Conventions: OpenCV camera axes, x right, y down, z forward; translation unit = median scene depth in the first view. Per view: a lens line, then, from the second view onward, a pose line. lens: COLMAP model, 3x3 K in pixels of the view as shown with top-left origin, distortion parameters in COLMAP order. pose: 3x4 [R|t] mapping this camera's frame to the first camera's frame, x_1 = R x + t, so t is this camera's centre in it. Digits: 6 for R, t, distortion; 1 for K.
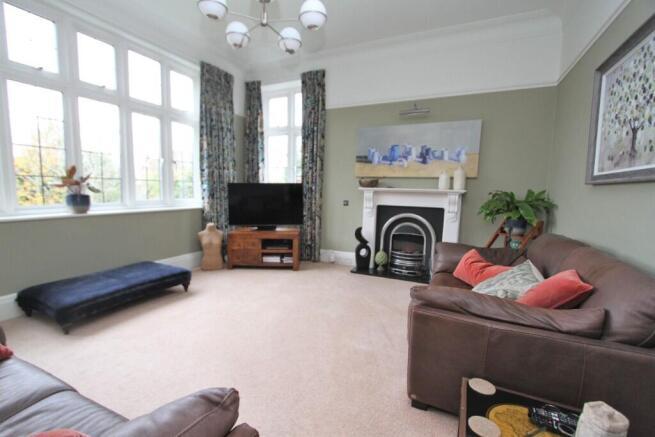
lens RADIAL K [[299.5, 0, 323.6], [0, 299.5, 220.7], [0, 0, 1]] dist [-0.013624, 0.000994]
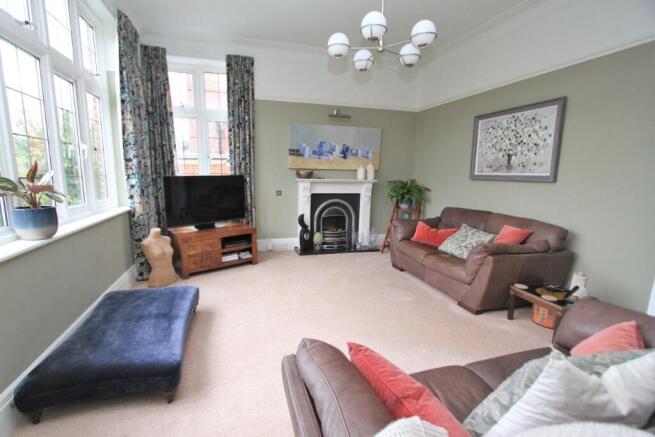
lens RADIAL K [[299.5, 0, 309.4], [0, 299.5, 220.3], [0, 0, 1]] dist [-0.013624, 0.000994]
pose [[0.753166, -0.114010, 0.647875, -0.575249], [0.068274, 0.993096, 0.095390, -0.059831], [-0.654277, -0.027611, 0.755750, 0.130358]]
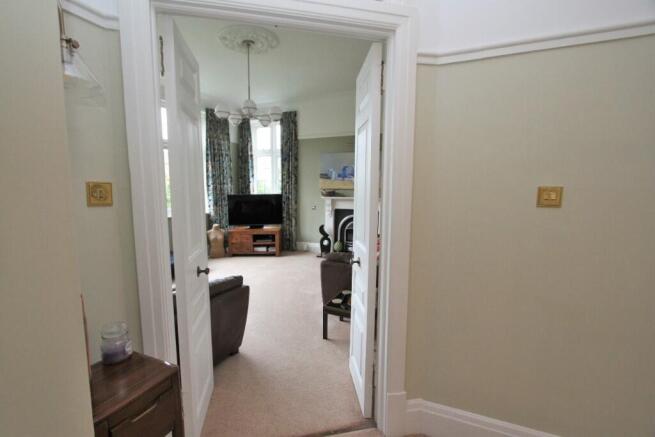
lens RADIAL K [[299.5, 0, 326.1], [0, 299.5, 221.8], [0, 0, 1]] dist [-0.013624, 0.000994]
pose [[0.999359, -0.021070, 0.028948, 0.095112], [0.020768, 0.999727, 0.010691, -0.007286], [-0.029165, -0.010083, 0.999524, -0.402871]]
